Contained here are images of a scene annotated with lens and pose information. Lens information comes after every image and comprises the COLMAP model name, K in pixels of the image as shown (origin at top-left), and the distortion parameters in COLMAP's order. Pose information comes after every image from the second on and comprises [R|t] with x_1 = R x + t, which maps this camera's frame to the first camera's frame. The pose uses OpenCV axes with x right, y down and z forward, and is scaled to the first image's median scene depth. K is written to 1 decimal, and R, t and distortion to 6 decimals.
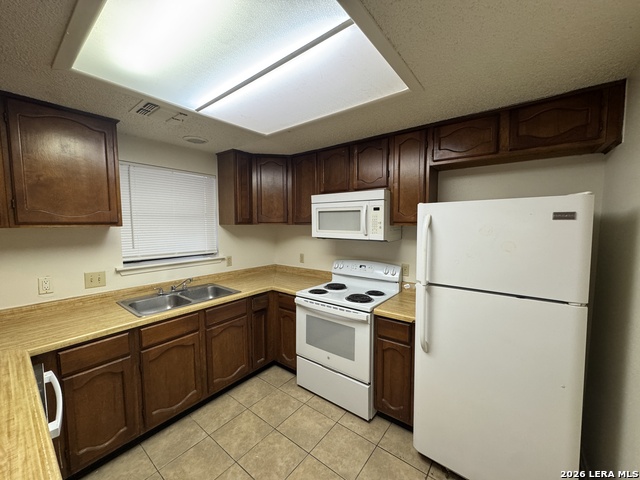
lens RADIAL K [[254.1, 0, 320.5], [0, 254.1, 239.4], [0, 0, 1]] dist [-0.002543, 0.000344]
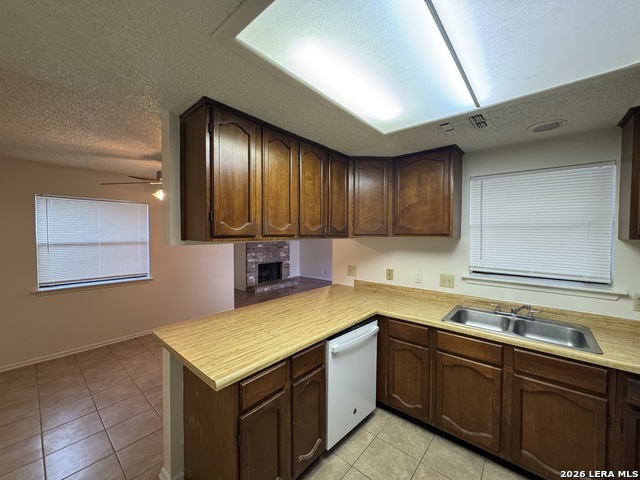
lens RADIAL K [[254.1, 0, 320.5], [0, 254.1, 239.6], [0, 0, 1]] dist [-0.002543, 0.000344]
pose [[-0.054693, 0.025330, -0.998182, 0.358739], [-0.071173, 0.997036, 0.029201, -0.031819], [0.995963, 0.072641, -0.052728, 0.453091]]
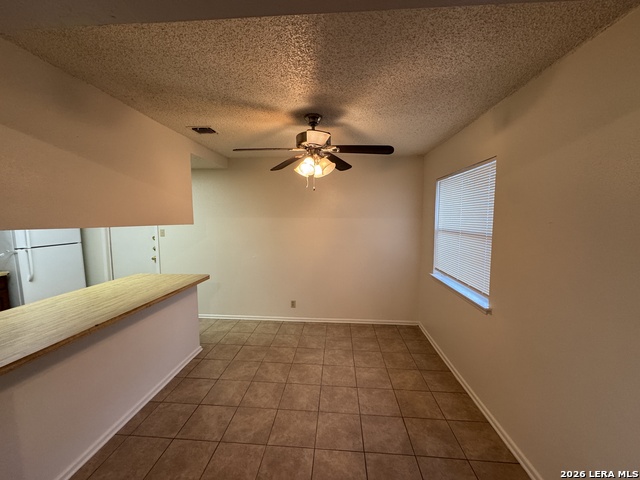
lens RADIAL K [[254.1, 0, 318.5], [0, 254.1, 240.2], [0, 0, 1]] dist [-0.002543, 0.000344]
pose [[-0.545688, -0.069976, 0.835061, -2.047438], [0.061748, 0.990441, 0.123347, -0.002331], [-0.835710, 0.118873, -0.536151, 0.098579]]
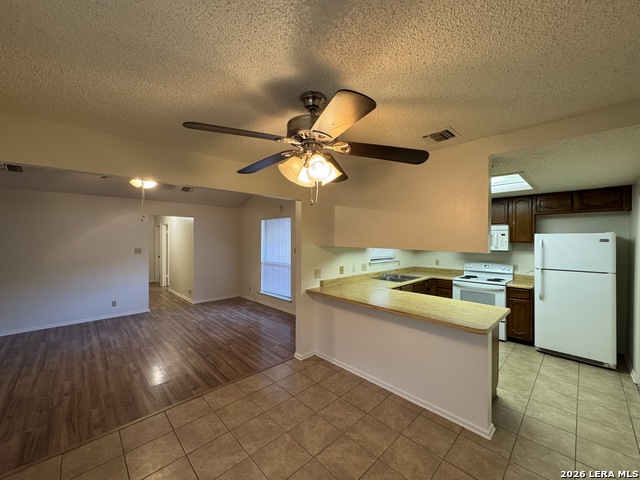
lens RADIAL K [[254.1, 0, 319.7], [0, 254.1, 238.6], [0, 0, 1]] dist [-0.002543, 0.000344]
pose [[0.989286, 0.004501, -0.145921, -0.961483], [-0.014123, 0.997787, -0.064969, 0.062079], [0.145305, 0.066333, 0.987161, -1.231510]]
